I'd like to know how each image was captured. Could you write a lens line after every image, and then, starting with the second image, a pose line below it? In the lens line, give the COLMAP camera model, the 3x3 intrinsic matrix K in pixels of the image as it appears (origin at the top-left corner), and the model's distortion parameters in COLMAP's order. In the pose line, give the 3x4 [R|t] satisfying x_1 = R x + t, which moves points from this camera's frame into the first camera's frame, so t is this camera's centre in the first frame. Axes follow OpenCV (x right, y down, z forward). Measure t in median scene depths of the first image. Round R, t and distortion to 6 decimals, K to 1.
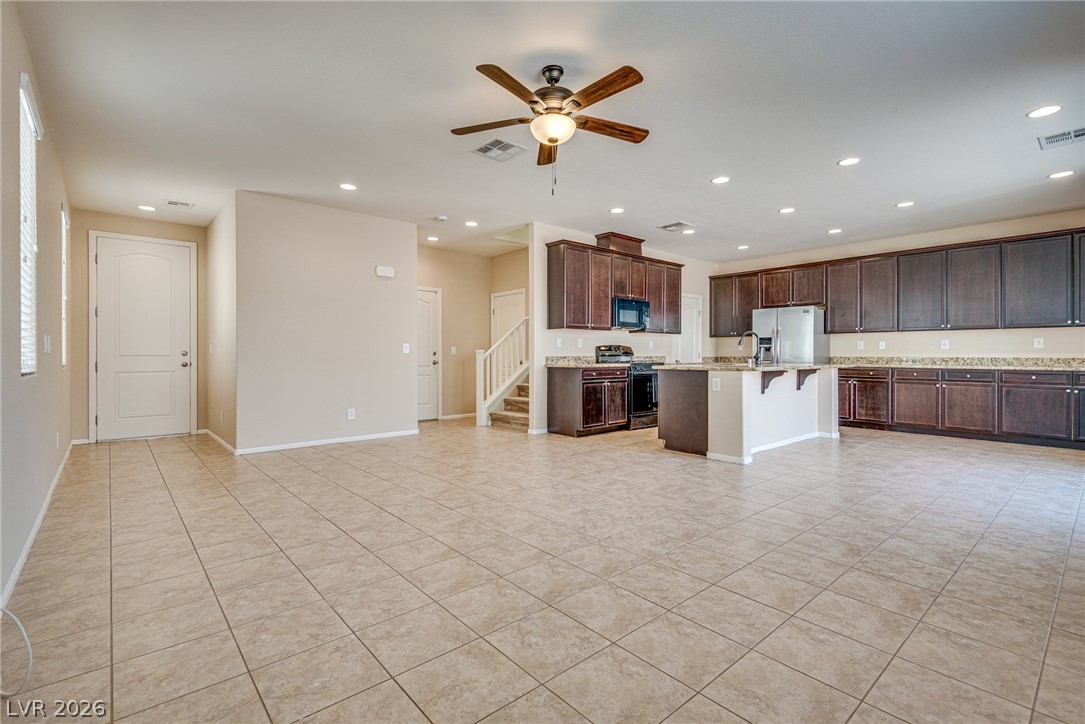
lens RADIAL K [[491.7, 0, 540.9], [0, 491.7, 359.6], [0, 0, 1]] dist [0.020249, -0.015144]
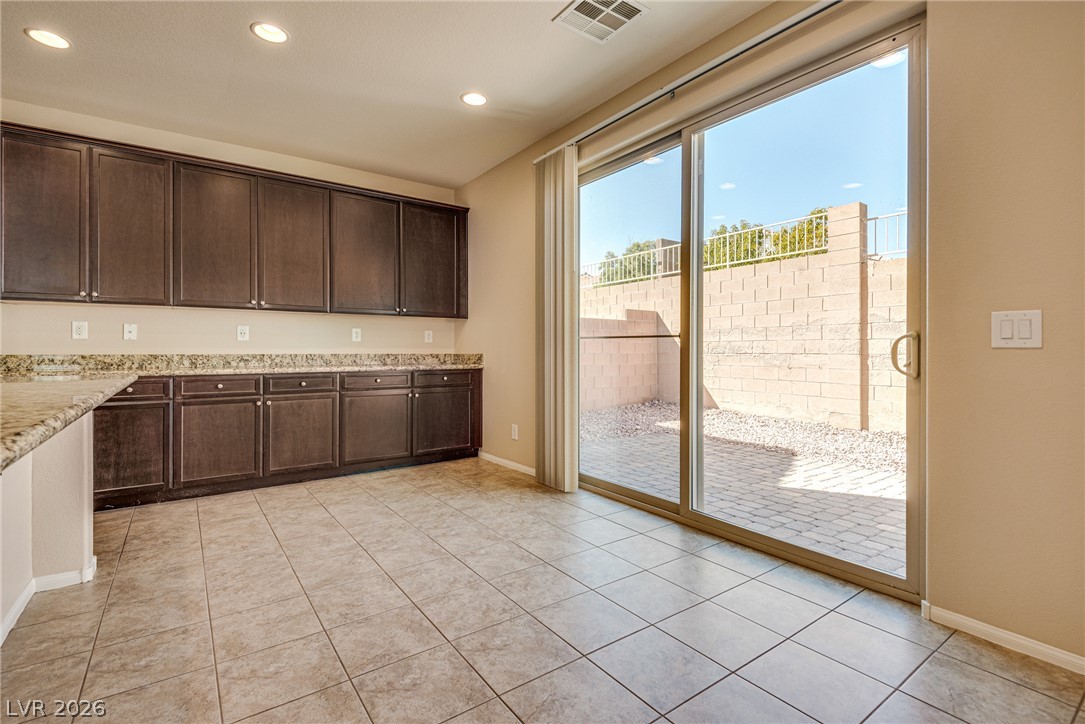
lens RADIAL K [[491.7, 0, 540.9], [0, 491.7, 359.6], [0, 0, 1]] dist [0.020249, -0.015144]
pose [[0.083571, -0.020460, 0.996292, 0.248491], [0.009530, 0.999760, 0.019732, -0.006933], [-0.996456, 0.007846, 0.083746, 0.609088]]
